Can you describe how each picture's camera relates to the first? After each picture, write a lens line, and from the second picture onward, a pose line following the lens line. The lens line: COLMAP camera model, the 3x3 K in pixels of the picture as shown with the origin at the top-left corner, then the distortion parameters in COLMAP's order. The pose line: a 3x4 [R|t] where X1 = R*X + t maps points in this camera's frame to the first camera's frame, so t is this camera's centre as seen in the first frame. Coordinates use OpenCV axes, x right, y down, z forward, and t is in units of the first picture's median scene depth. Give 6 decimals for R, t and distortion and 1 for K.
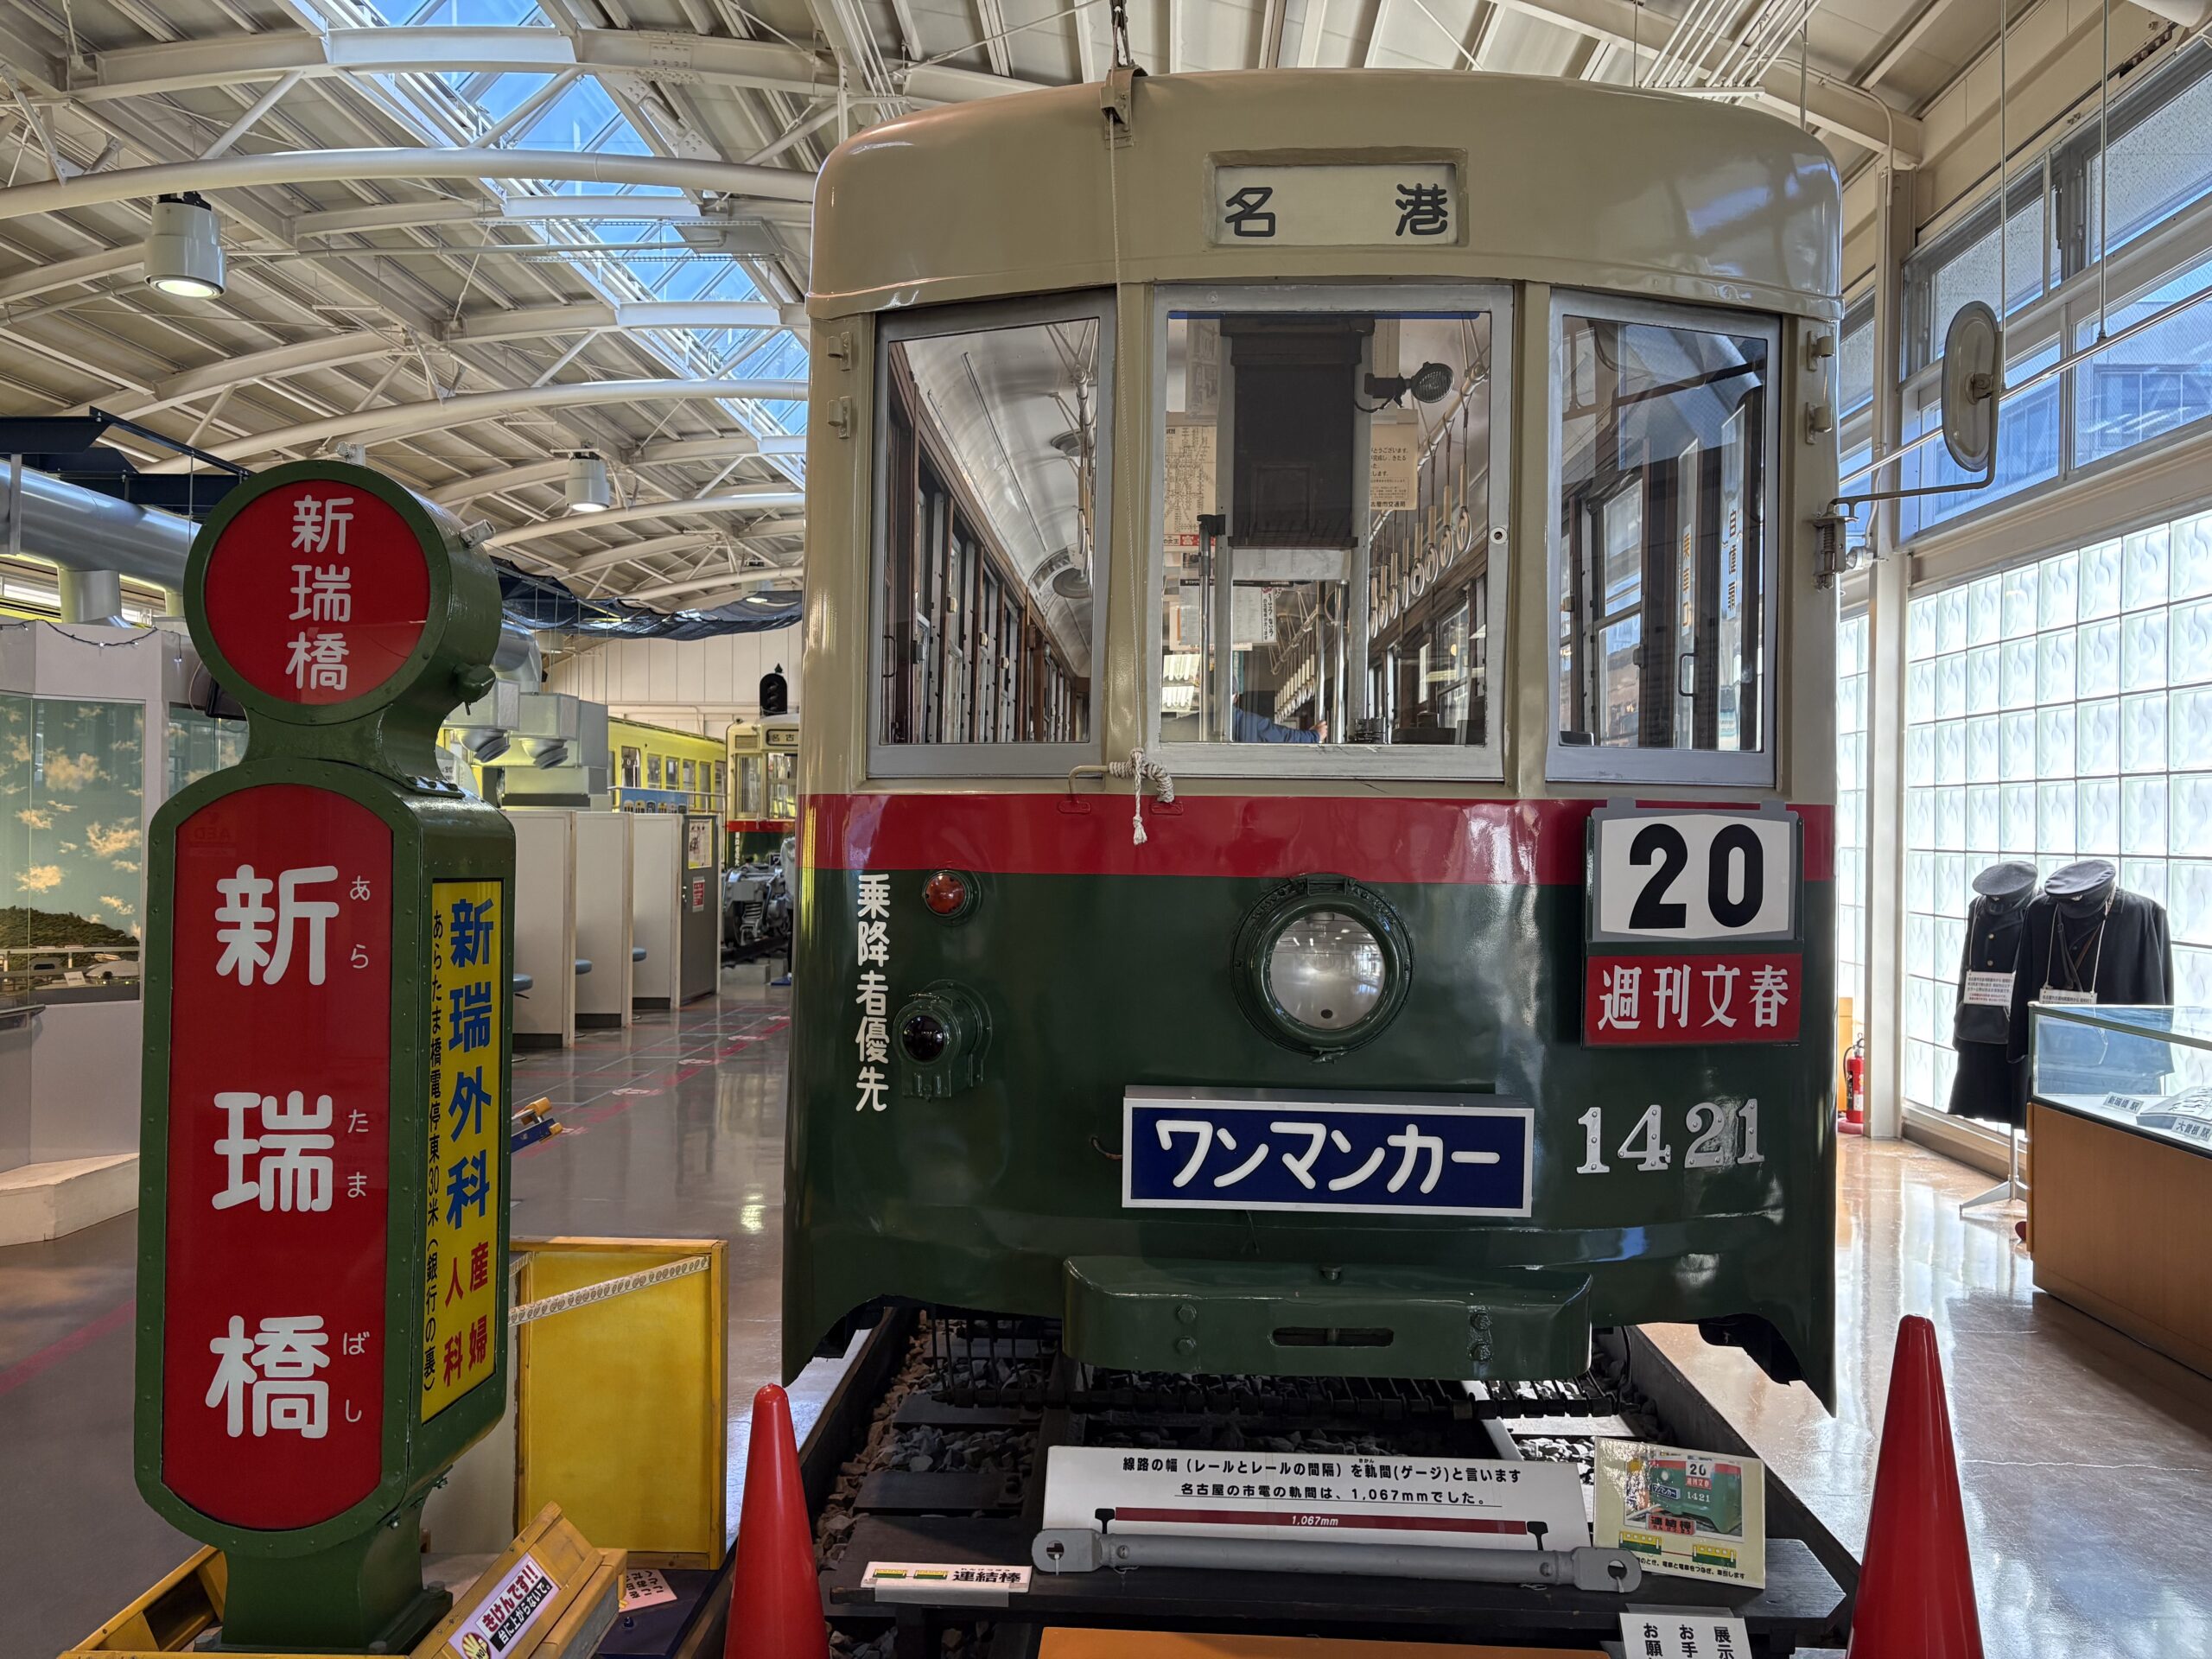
lens RADIAL K [[1702.2, 0, 1052.7], [0, 1702.2, 829.7], [0, 0, 1]] dist [0.079364, -0.069902]
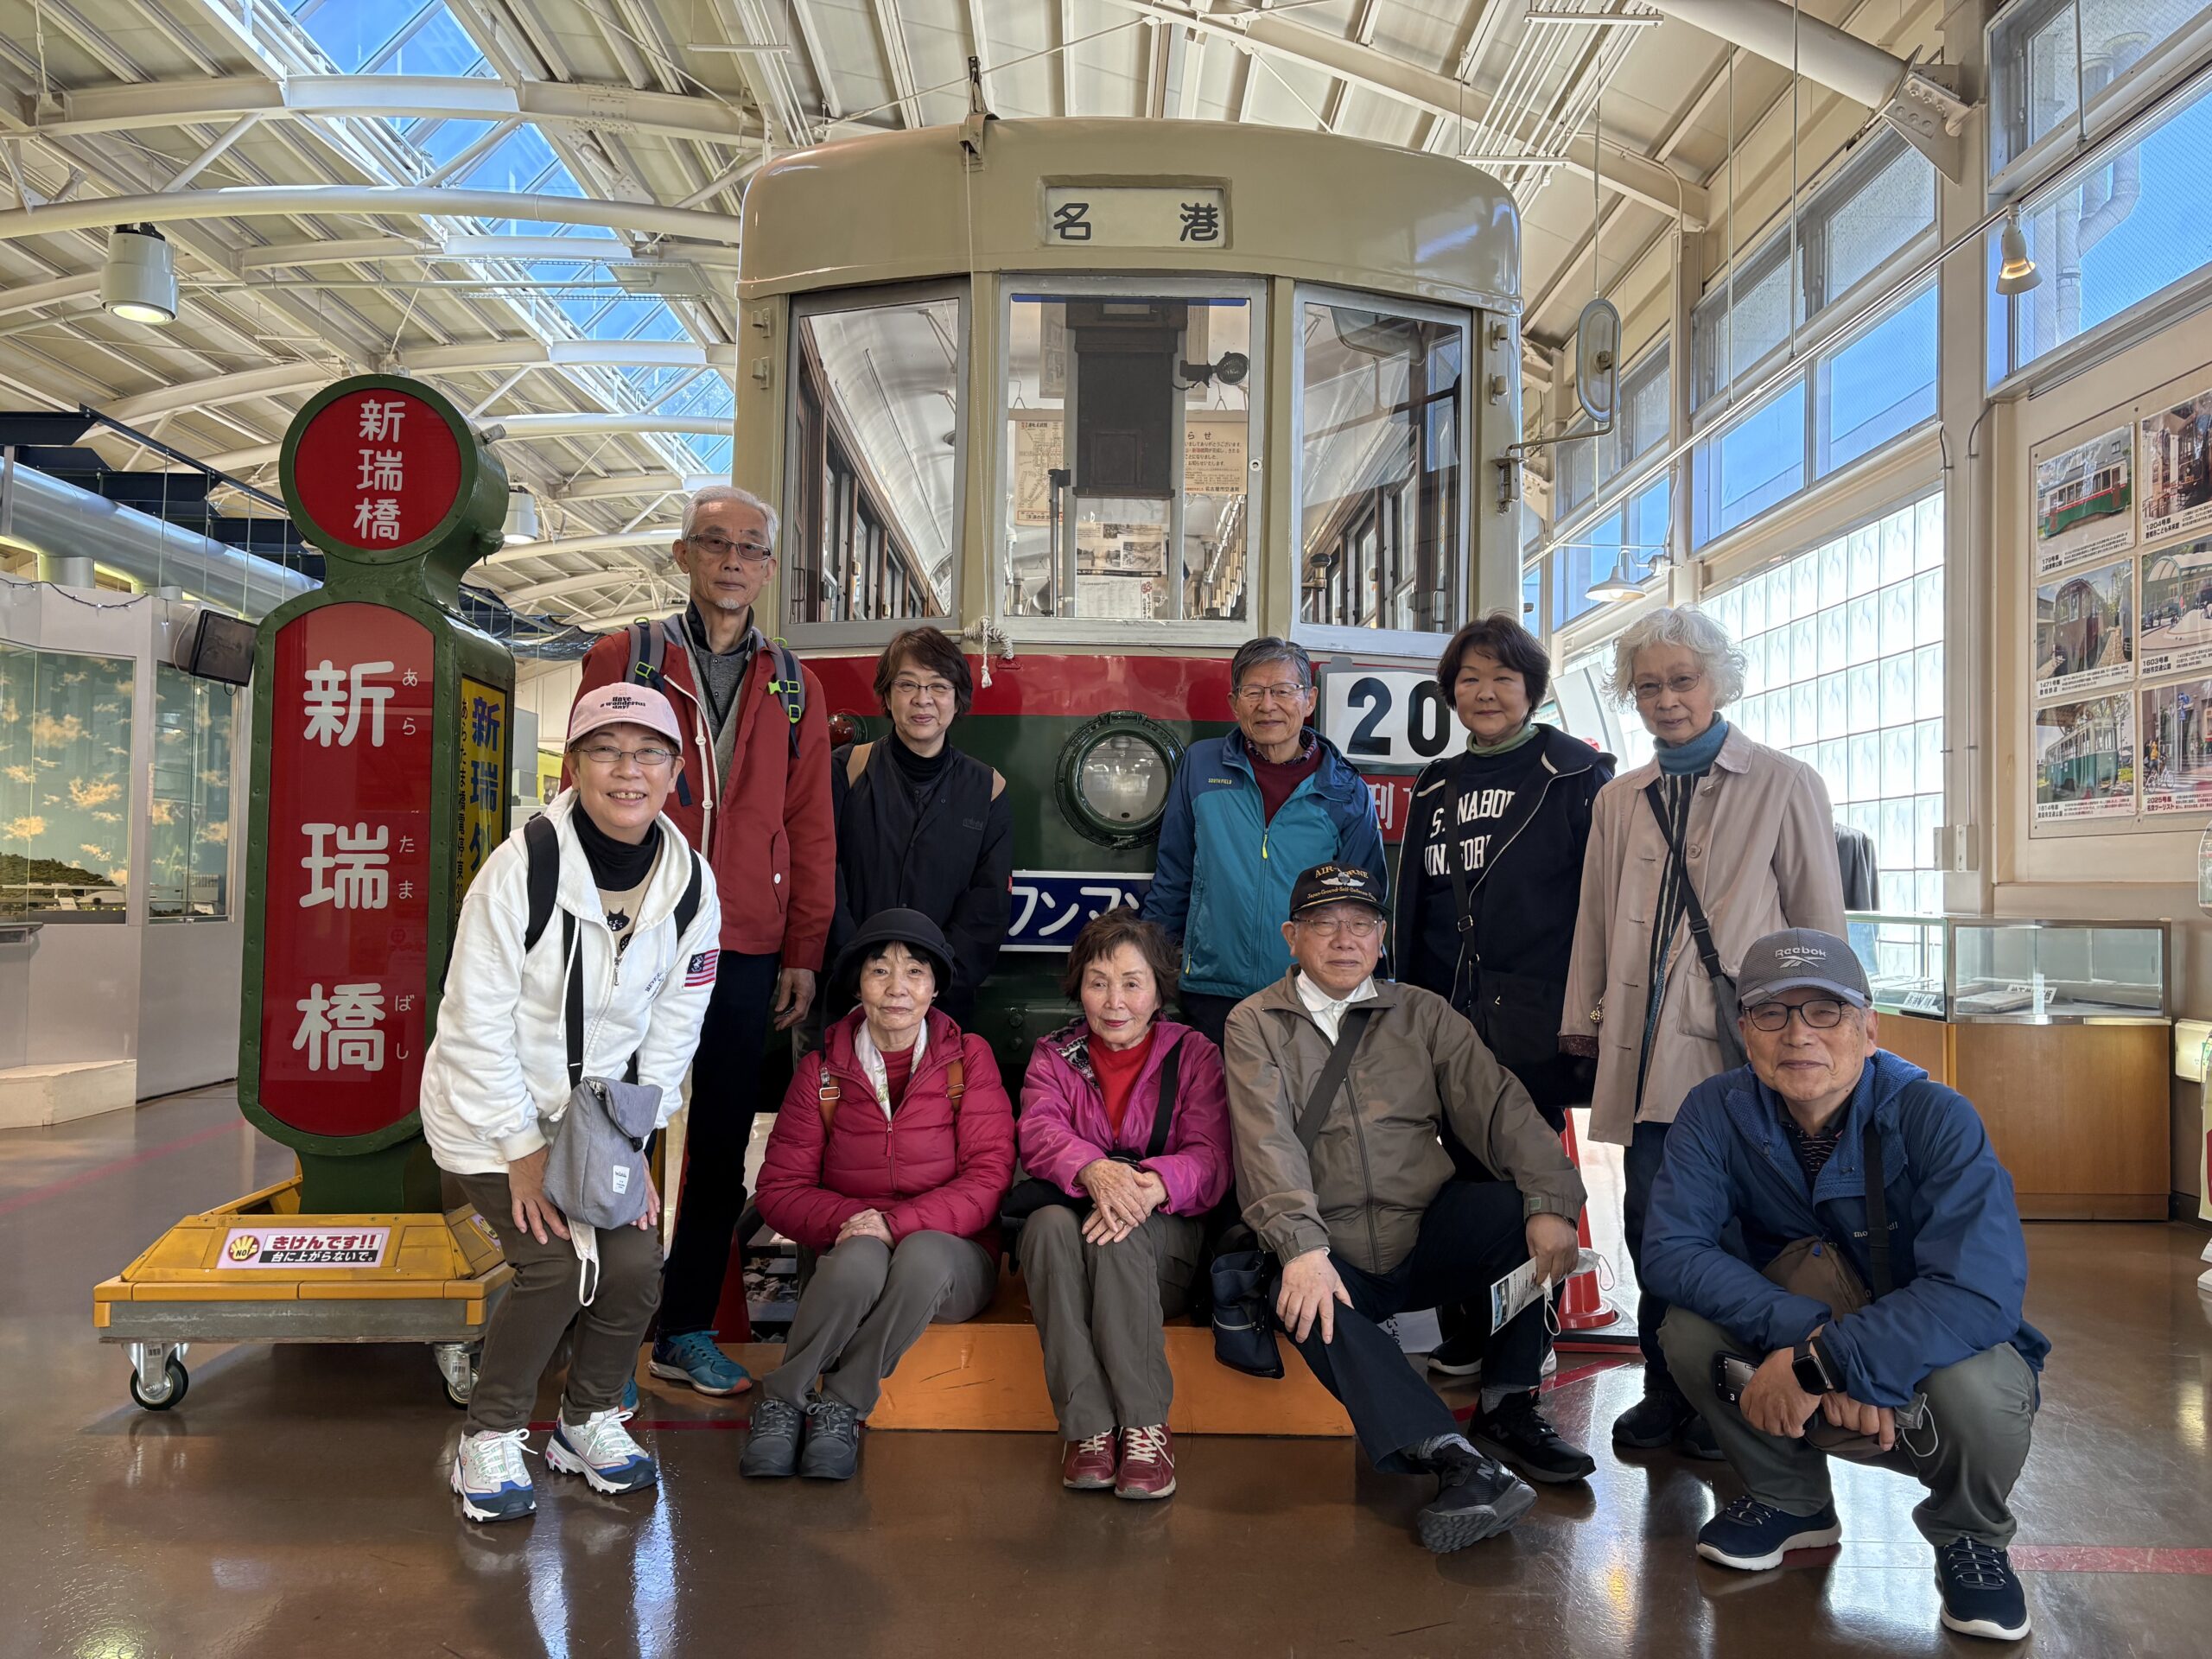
lens RADIAL K [[1702.2, 0, 1052.7], [0, 1702.2, 829.7], [0, 0, 1]] dist [0.079364, -0.069902]
pose [[0.998934, 0.005025, 0.045890, 0.015024], [-0.003509, 0.999447, -0.033056, 0.058055], [-0.046031, 0.032859, 0.998399, -0.116864]]
